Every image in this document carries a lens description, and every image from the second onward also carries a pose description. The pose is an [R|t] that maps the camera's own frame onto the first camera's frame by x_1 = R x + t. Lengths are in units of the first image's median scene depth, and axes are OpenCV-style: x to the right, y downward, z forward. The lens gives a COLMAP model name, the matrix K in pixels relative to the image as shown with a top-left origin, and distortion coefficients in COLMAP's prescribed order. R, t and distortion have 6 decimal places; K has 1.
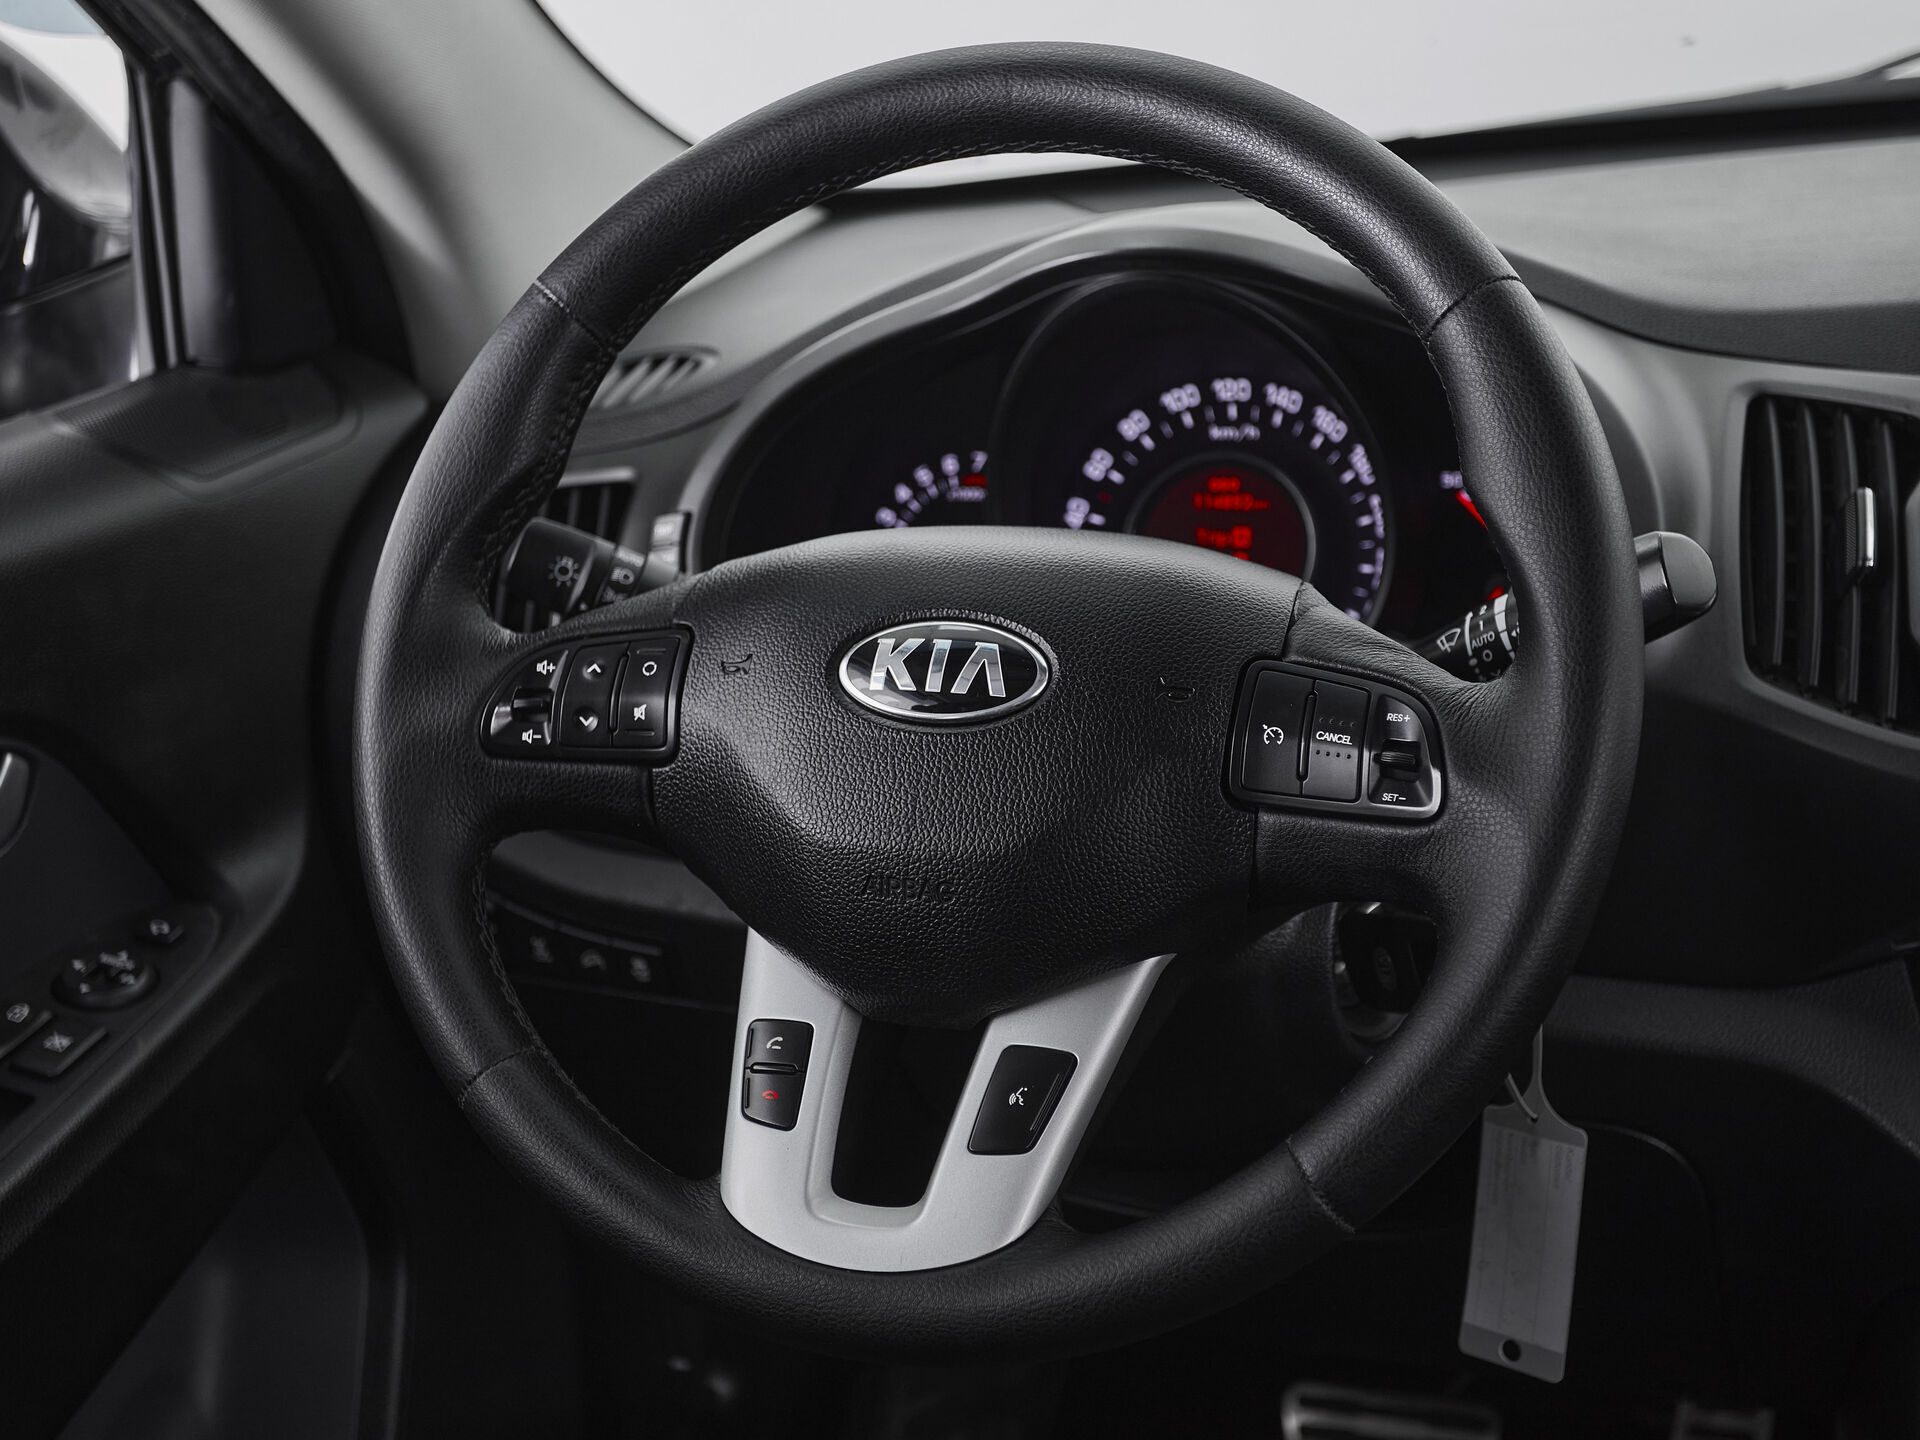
lens RADIAL K [[2488.3, 0, 960.0], [0, 2488.3, 720.0], [0, 0, 1]] dist [0.013495, 0.031763]
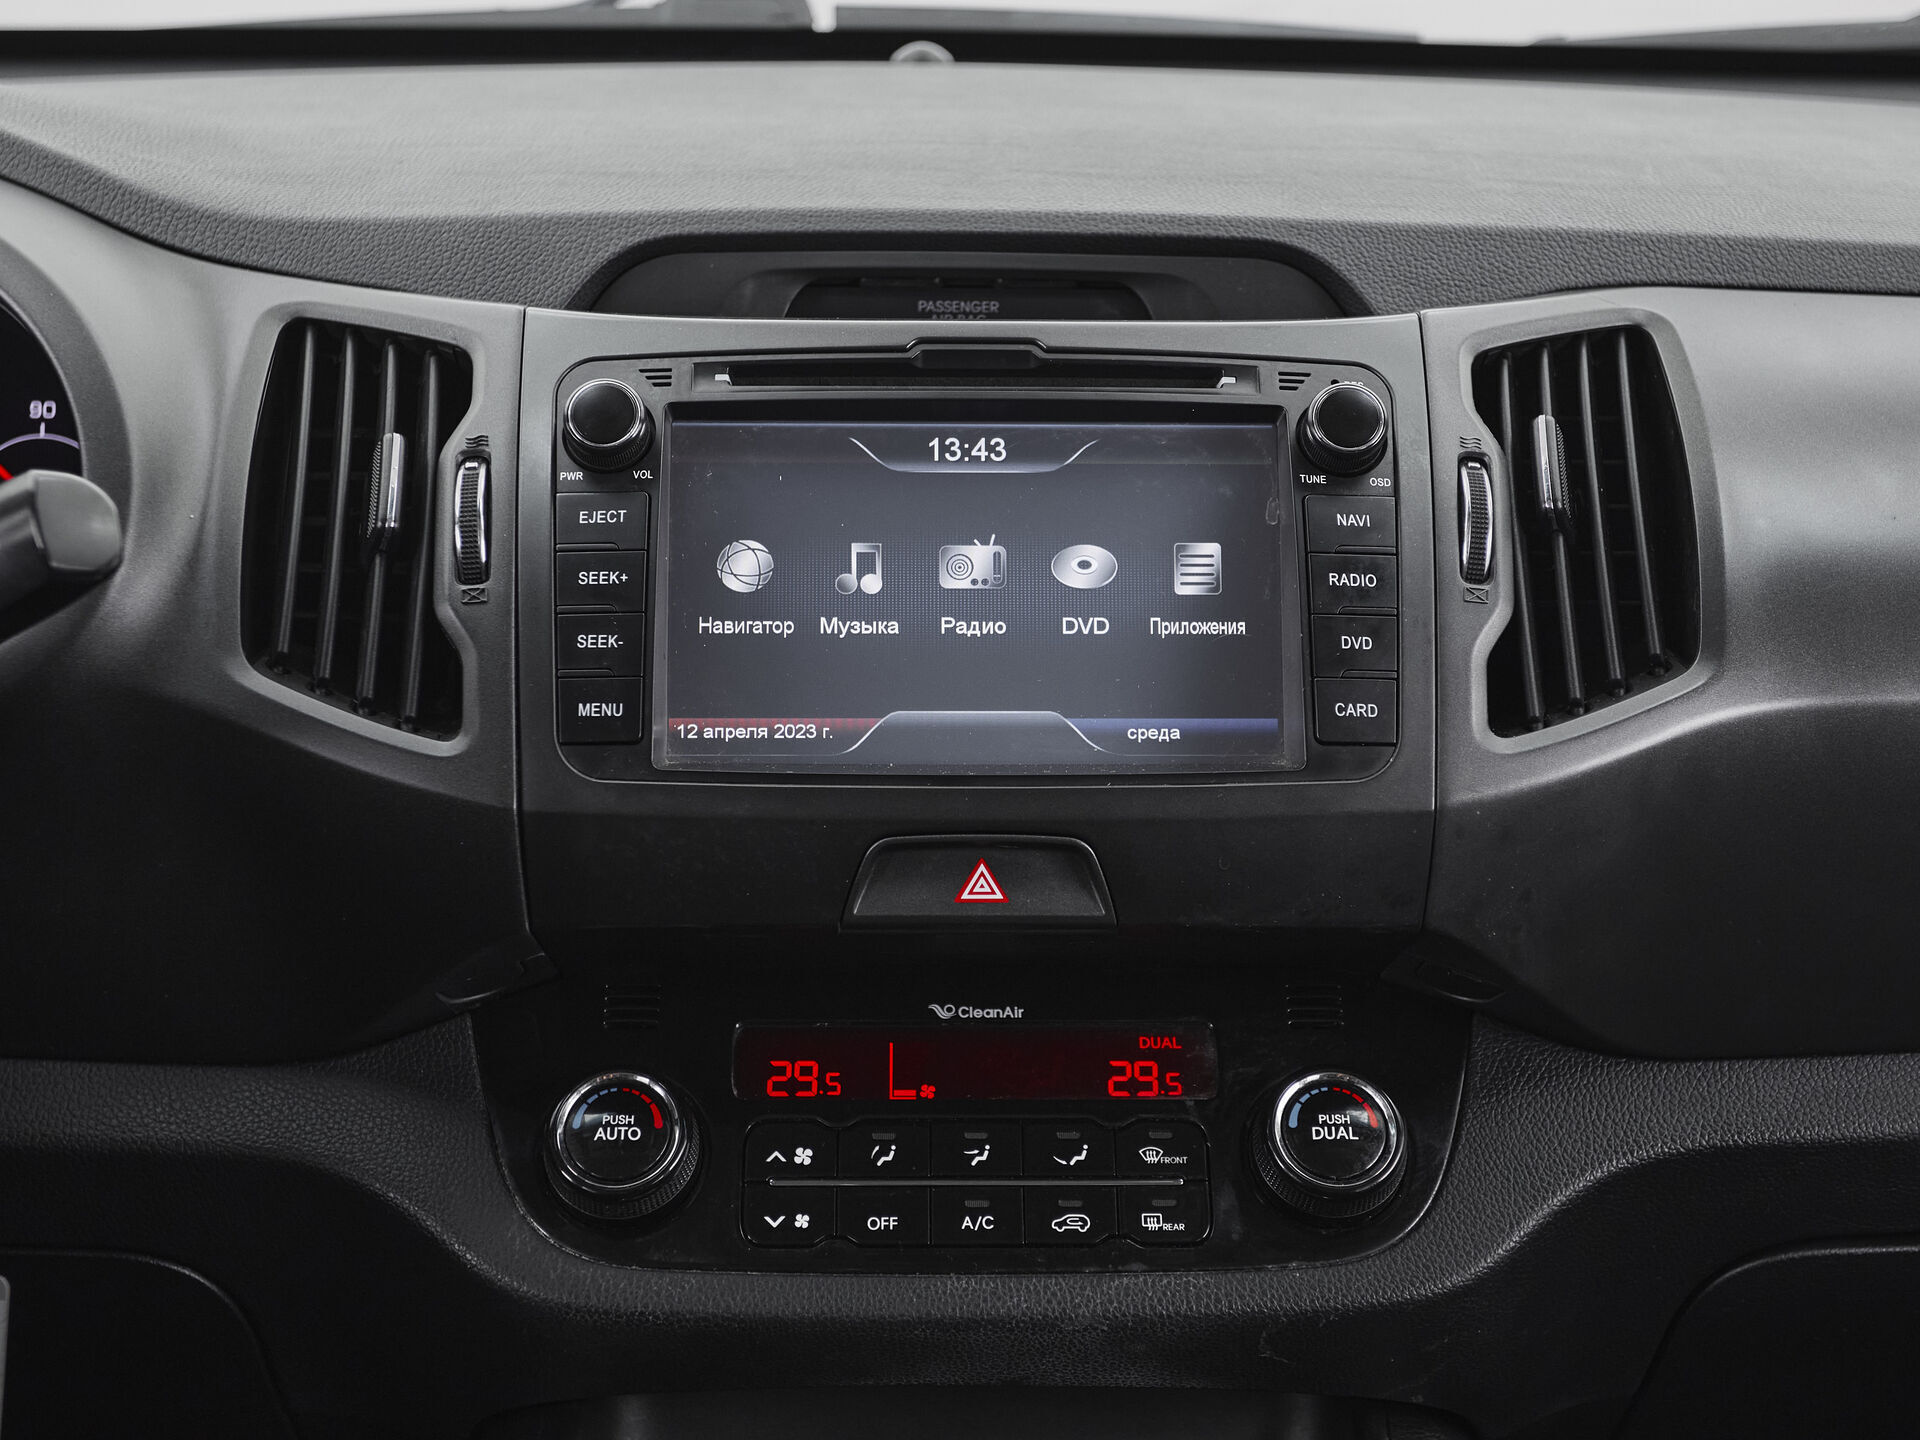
lens RADIAL K [[2624.0, 0, 962.9], [0, 2624.0, 690.4], [0, 0, 1]] dist [-0.008108, 0.005392]
pose [[0.930911, -0.014409, 0.364962, 0.230411], [0.022711, 0.999572, -0.018467, 0.010056], [-0.364539, 0.025479, 0.930839, 0.152436]]
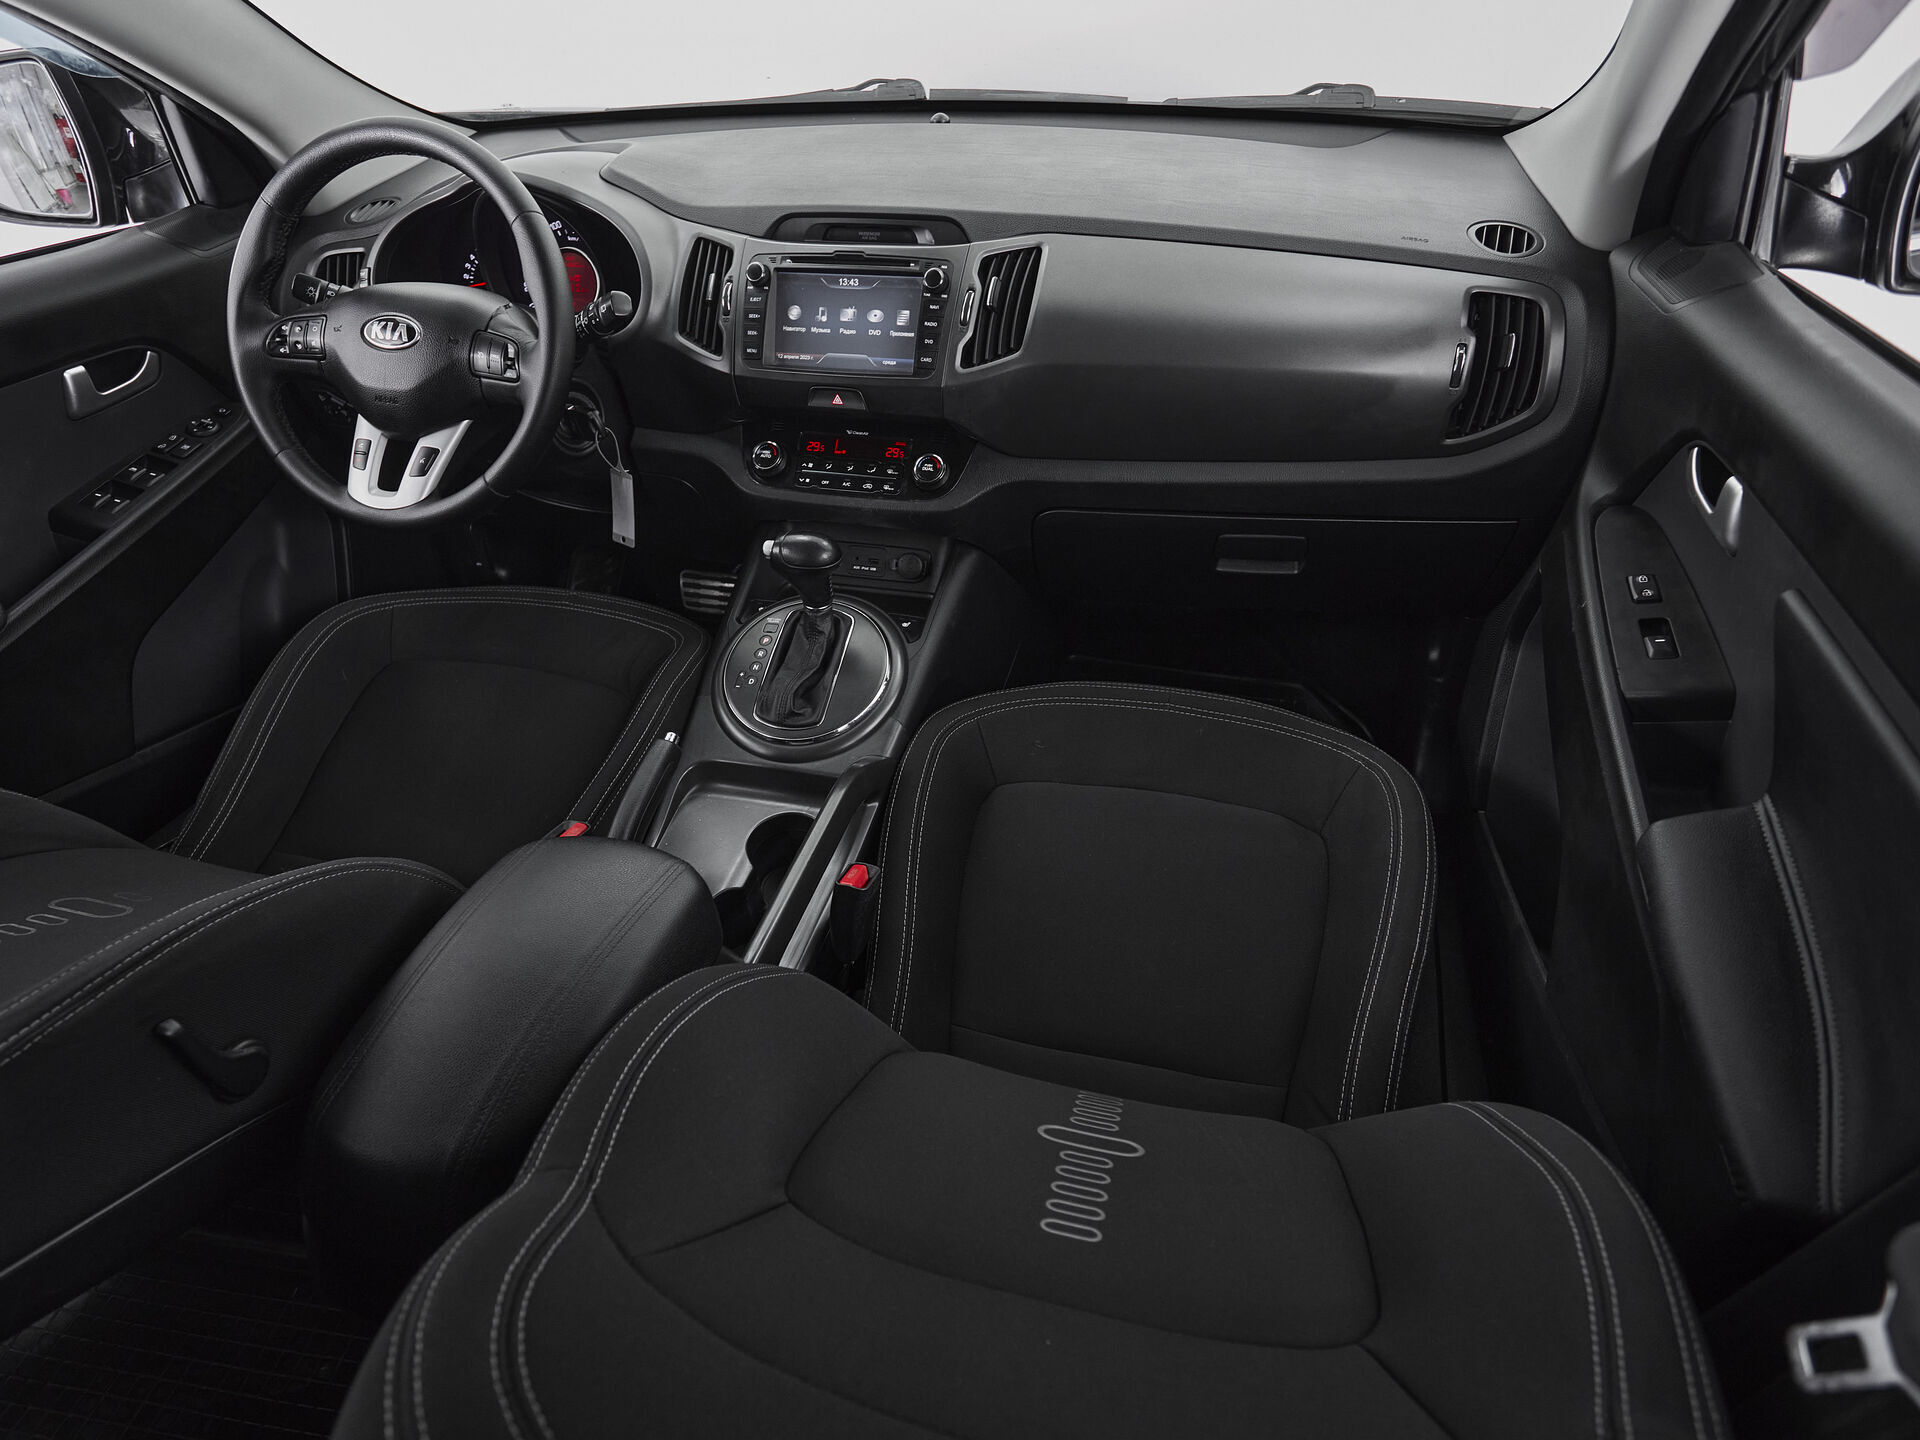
lens RADIAL K [[1075.9, 0, 929.8], [0, 1075.9, 767.3], [0, 0, 1]] dist [-0.000278, -0.000901]
pose [[0.996593, -0.015085, 0.081084, 0.537108], [-0.017213, 0.923436, 0.383366, -0.042337], [-0.080659, -0.383456, 0.920030, -0.576733]]
